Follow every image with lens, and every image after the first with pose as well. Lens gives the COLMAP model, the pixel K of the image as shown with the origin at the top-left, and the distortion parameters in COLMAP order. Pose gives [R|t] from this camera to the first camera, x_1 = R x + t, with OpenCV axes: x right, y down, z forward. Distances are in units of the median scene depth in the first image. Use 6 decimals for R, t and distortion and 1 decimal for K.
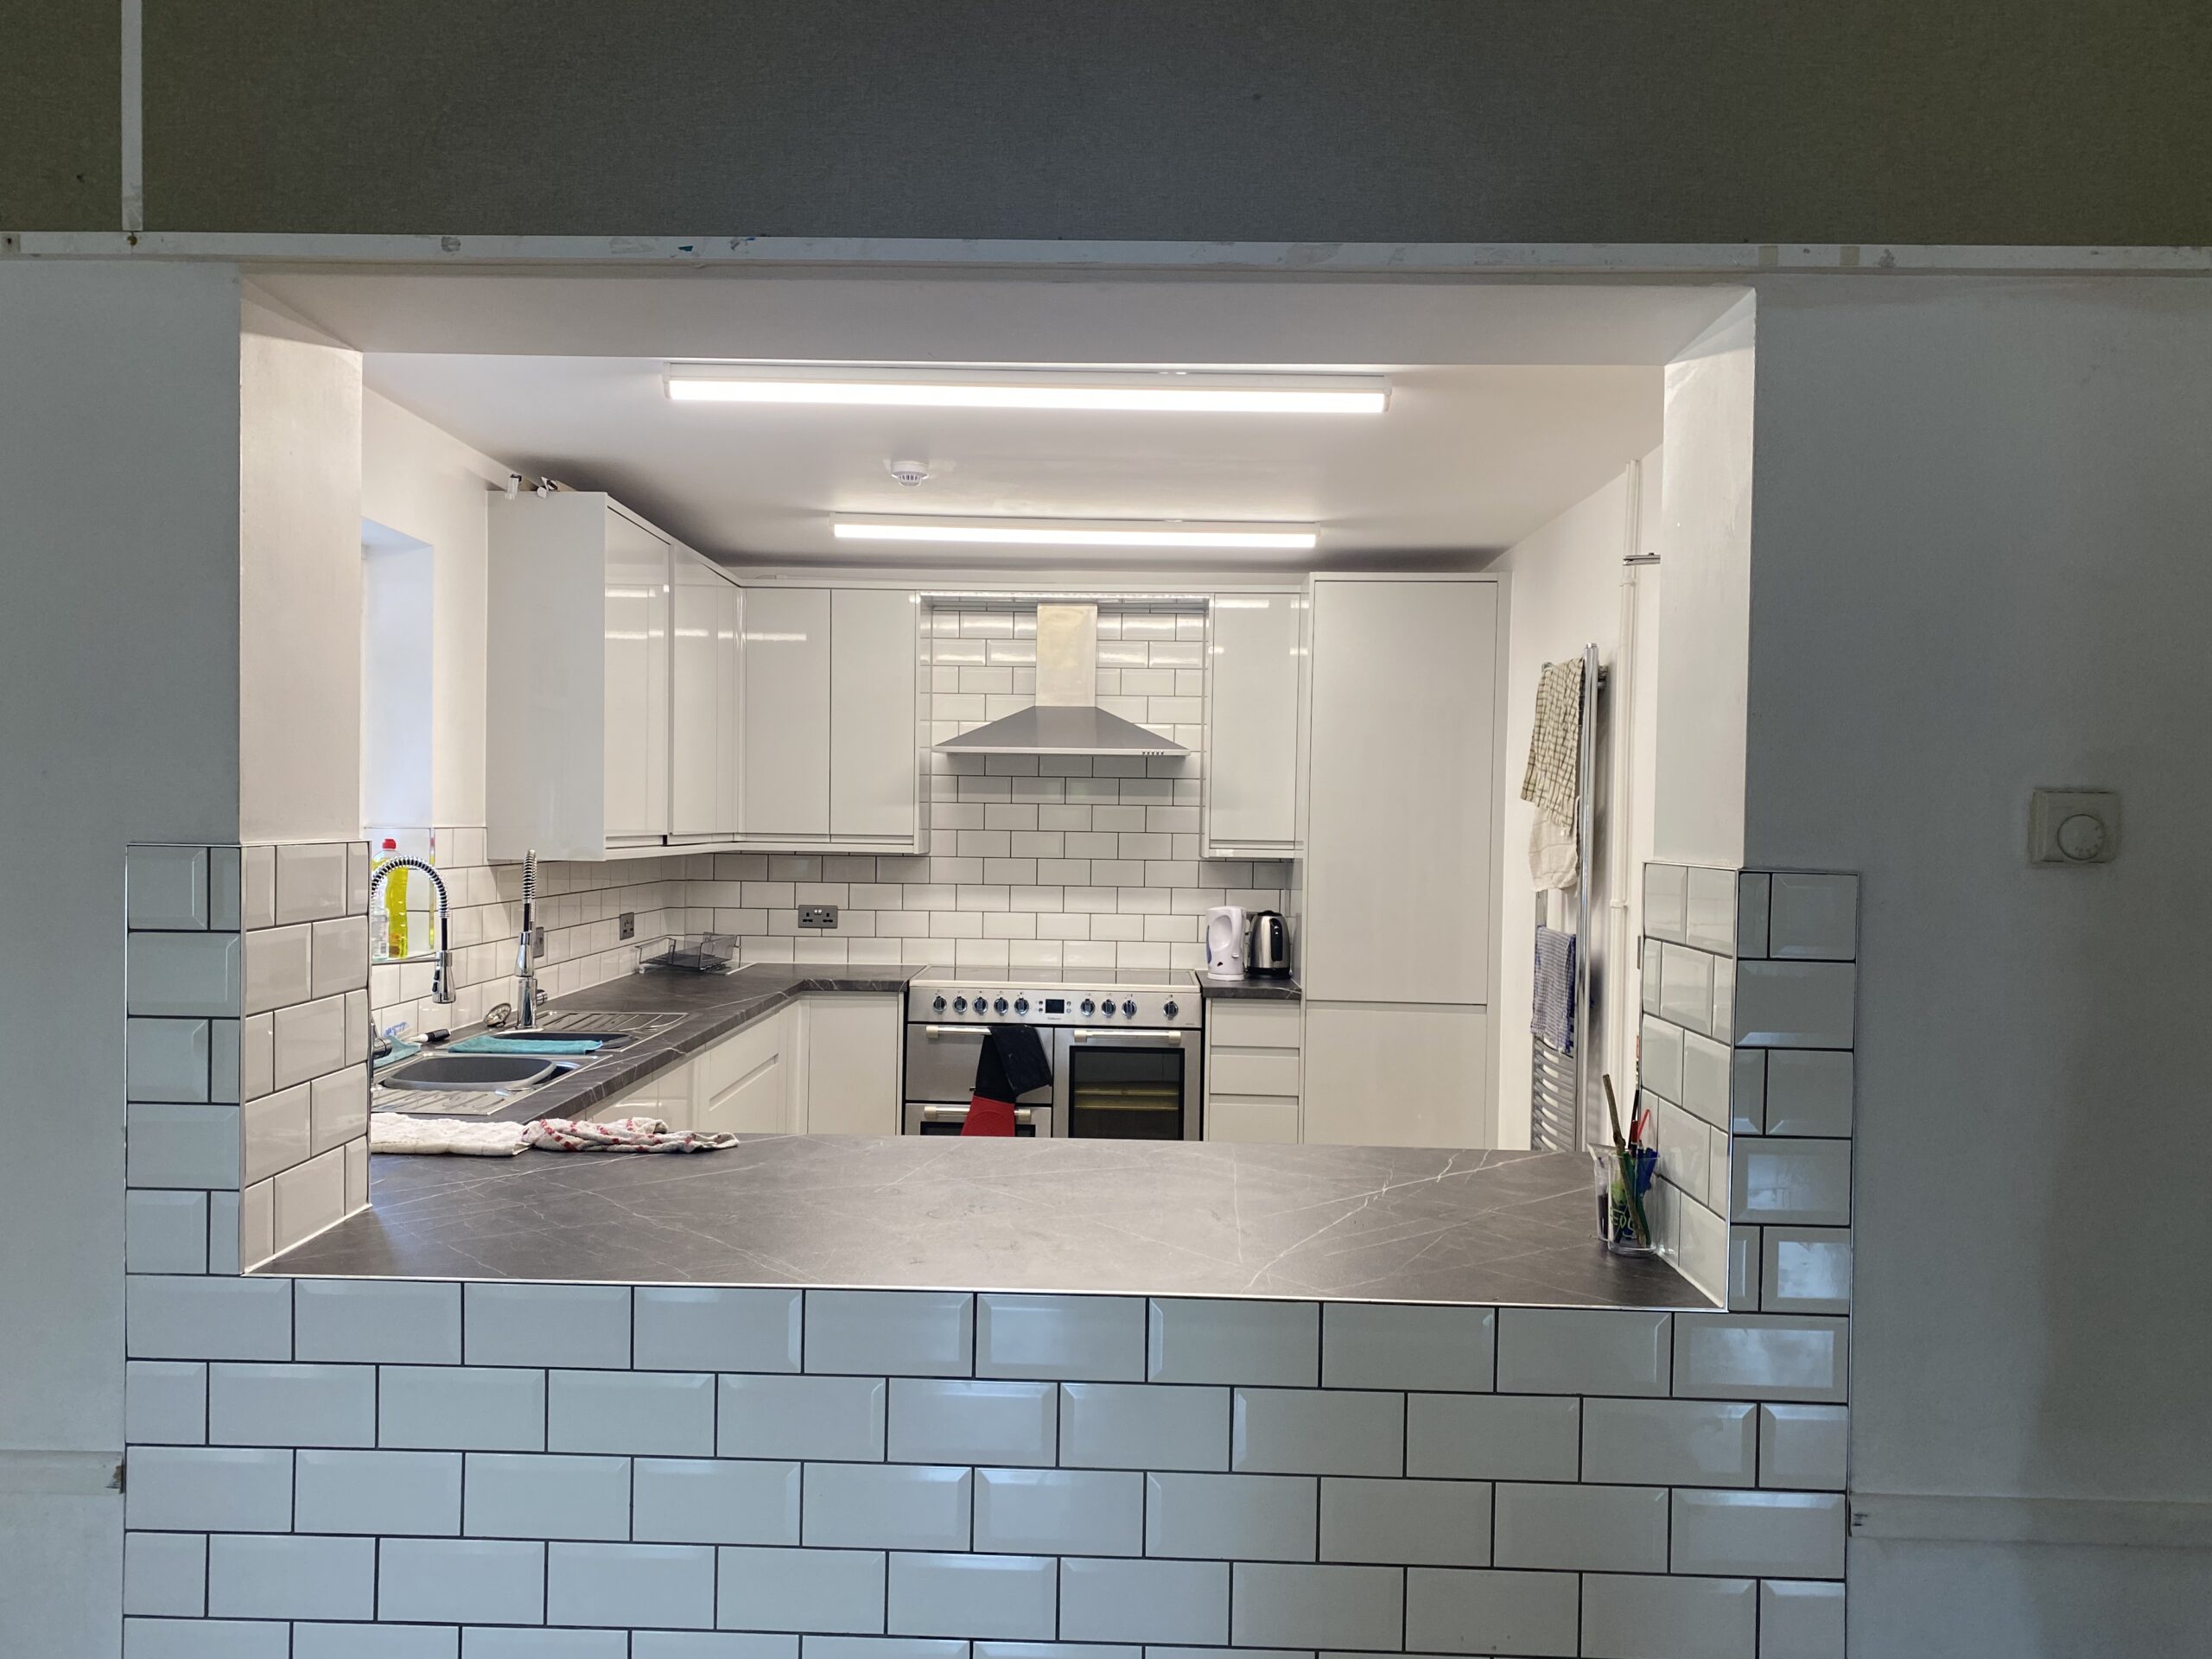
lens RADIAL K [[1664.1, 0, 1106.5], [0, 1664.1, 864.8], [0, 0, 1]] dist [-0.000972, -0.002073]
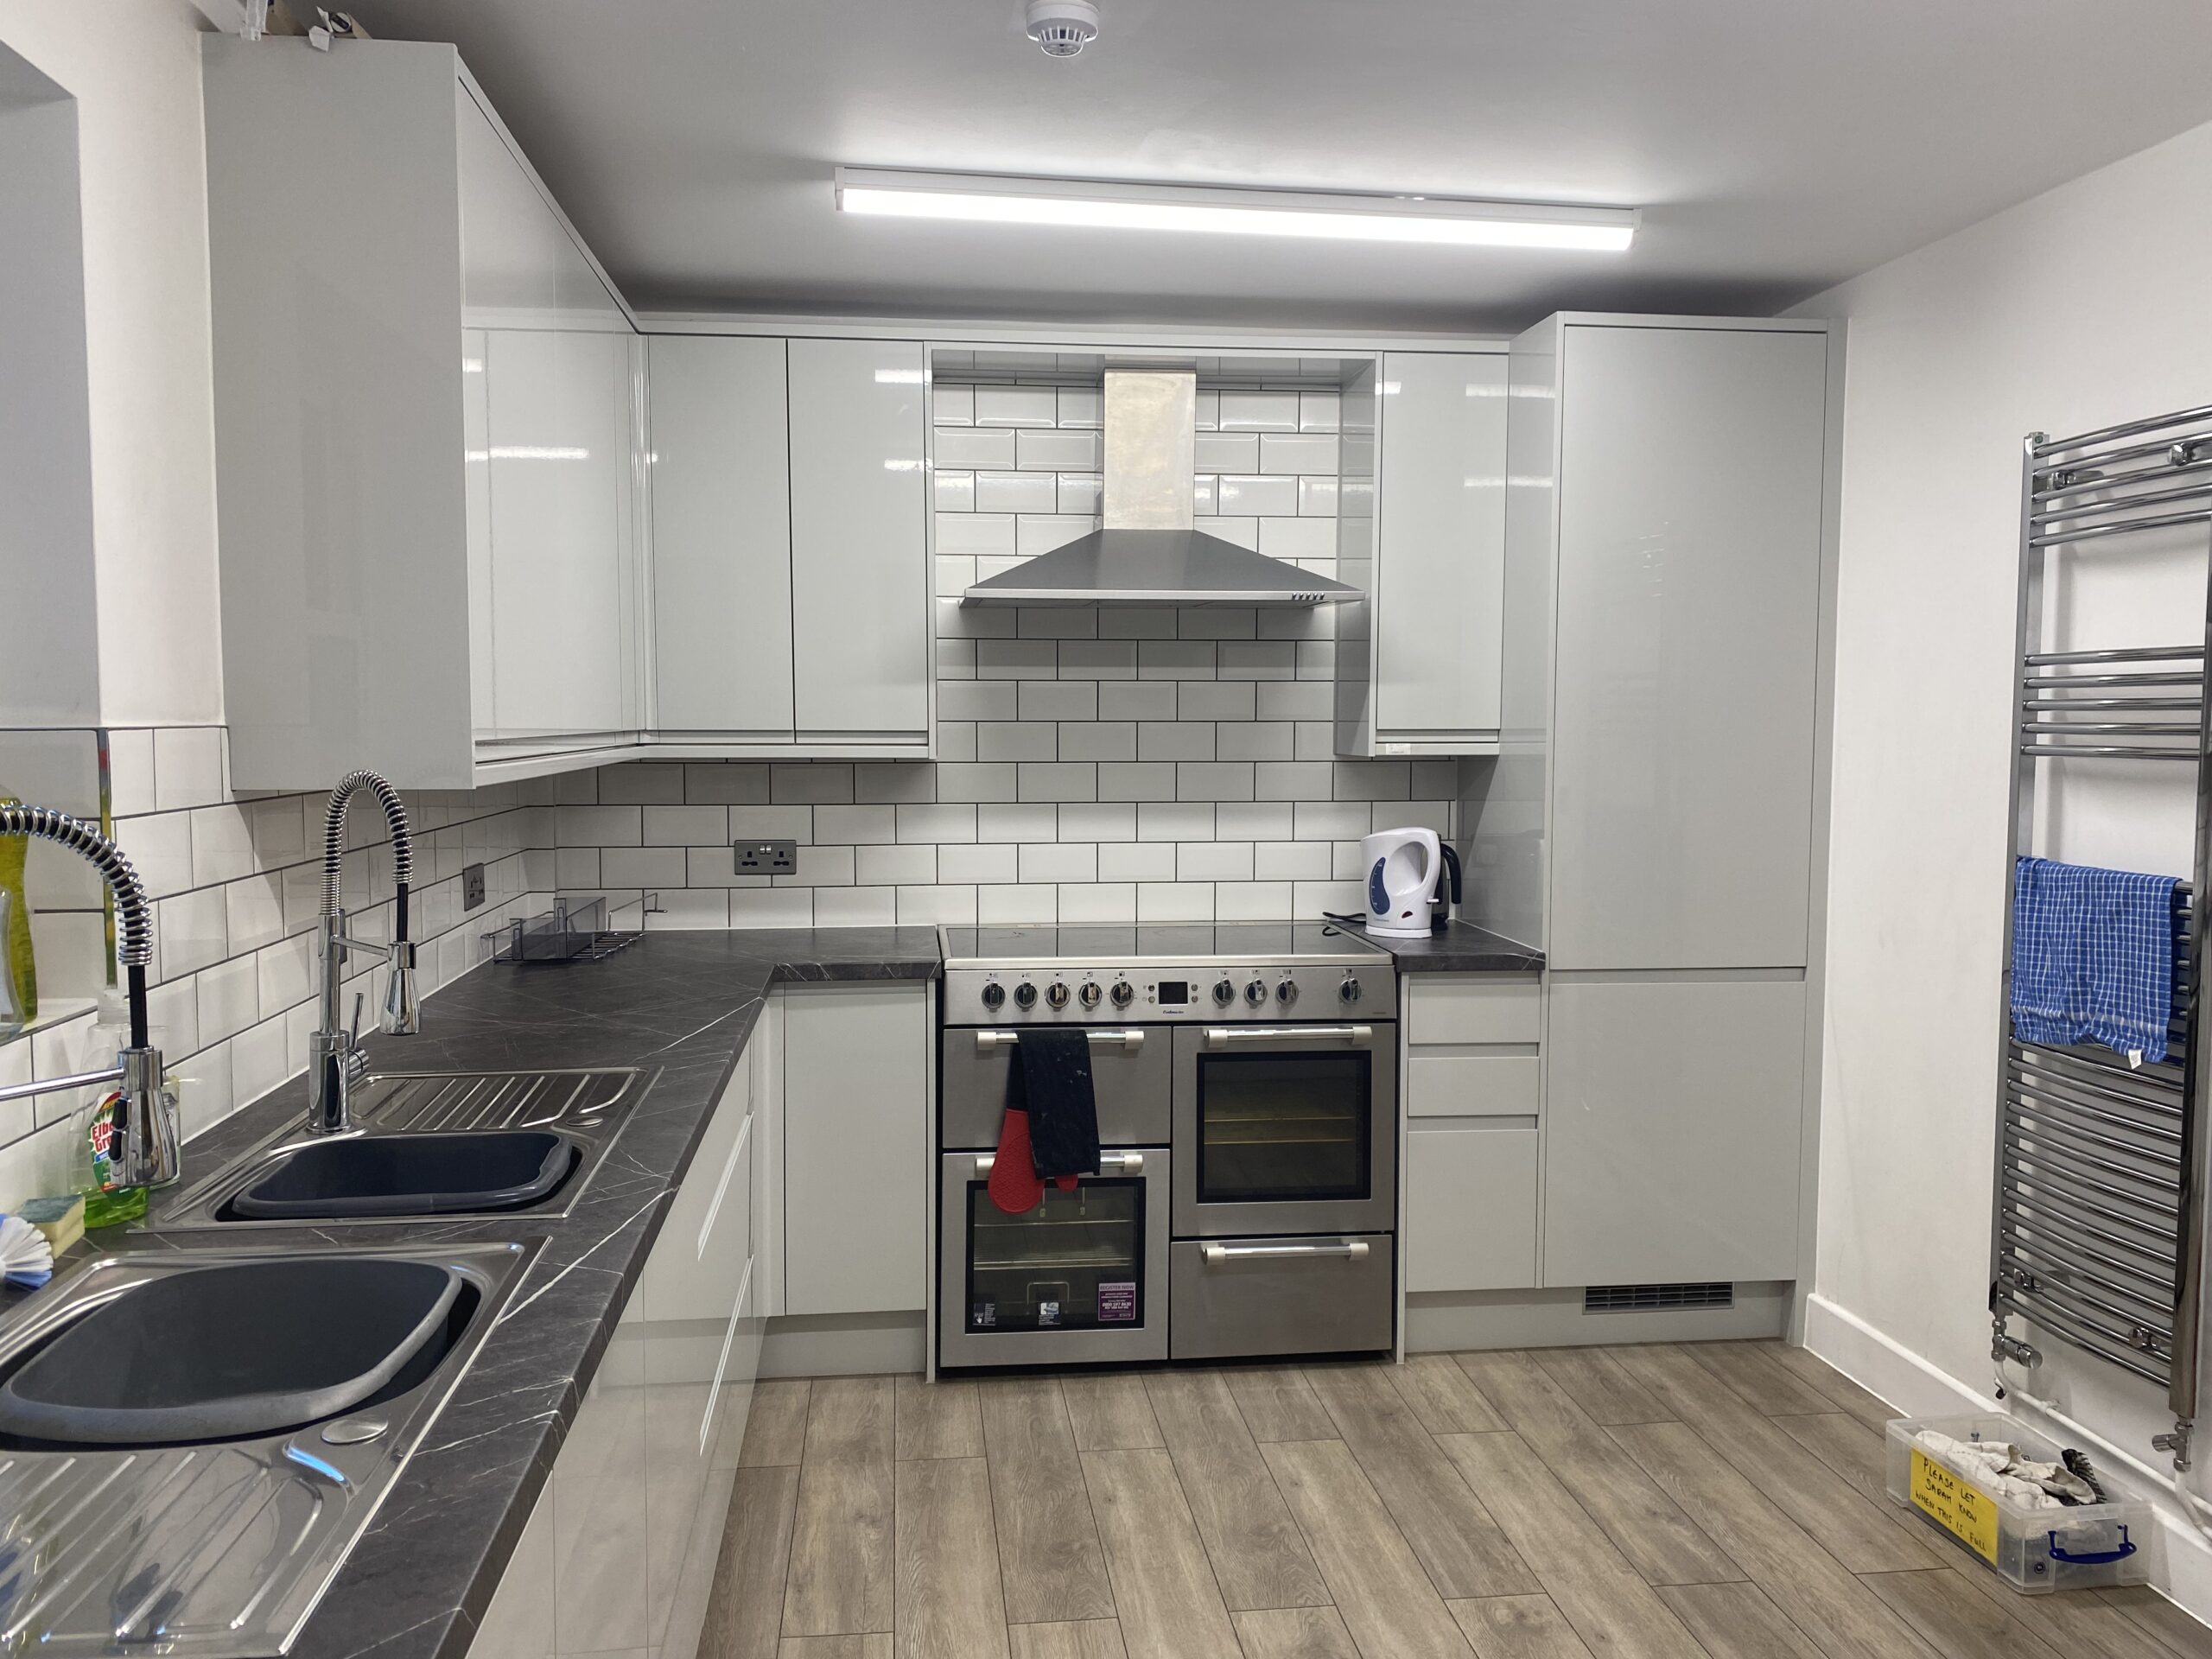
lens RADIAL K [[1669.2, 0, 1099.7], [0, 1669.2, 824.9], [0, 0, 1]] dist [0.024718, -0.006137]
pose [[0.991033, -0.022985, 0.131622, -0.136804], [0.017600, 0.998965, 0.041933, -0.007126], [-0.132450, -0.039241, 0.990413, 0.352690]]
